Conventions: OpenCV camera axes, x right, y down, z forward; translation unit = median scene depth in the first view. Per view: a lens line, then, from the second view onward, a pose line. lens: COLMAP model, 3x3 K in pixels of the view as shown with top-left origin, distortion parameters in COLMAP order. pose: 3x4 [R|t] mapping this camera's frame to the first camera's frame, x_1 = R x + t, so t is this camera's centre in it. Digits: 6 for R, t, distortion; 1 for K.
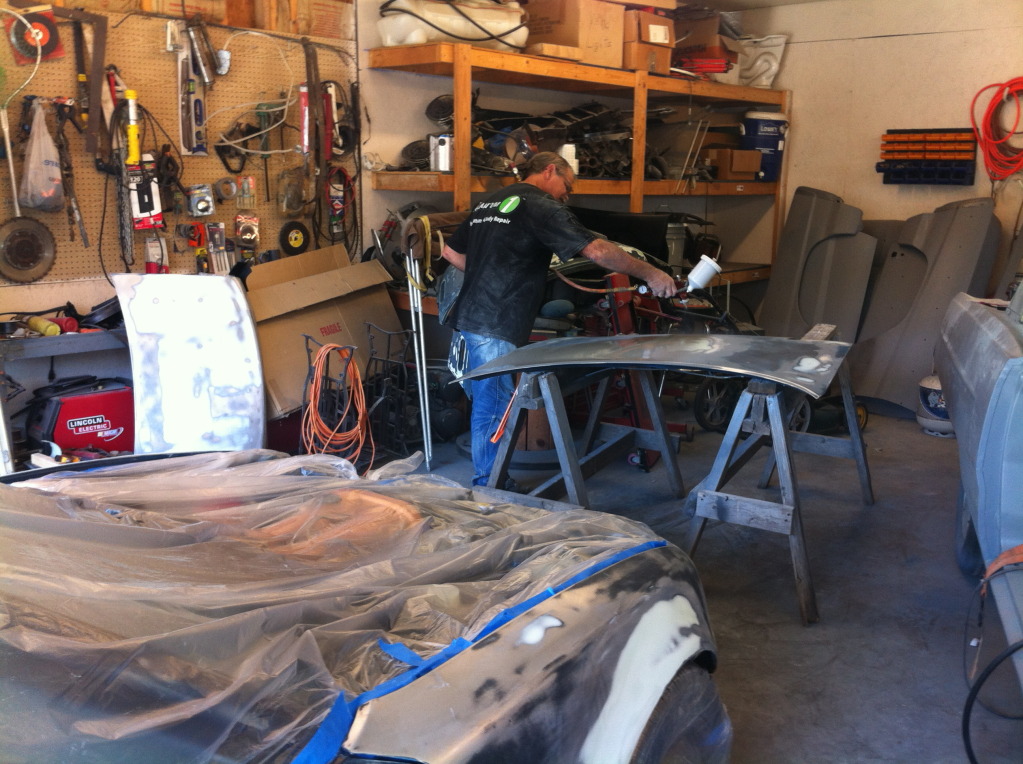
lens RADIAL K [[1039.1, 0, 501.4], [0, 1039.1, 383.9], [0, 0, 1]] dist [0.088027, -0.272273]
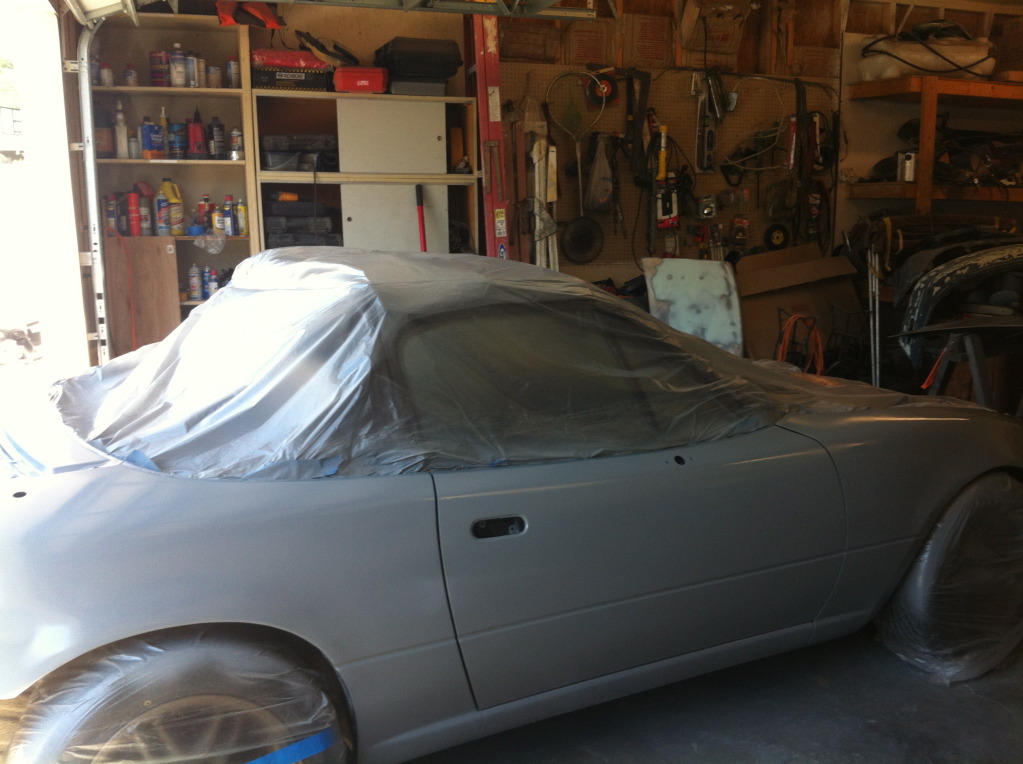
lens RADIAL K [[1039.1, 0, 501.4], [0, 1039.1, 383.9], [0, 0, 1]] dist [0.088027, -0.272273]
pose [[0.898435, 0.063928, -0.434427, 0.065476], [-0.077252, 0.996926, -0.013061, 0.083265], [0.432257, 0.045295, 0.900612, -0.283674]]
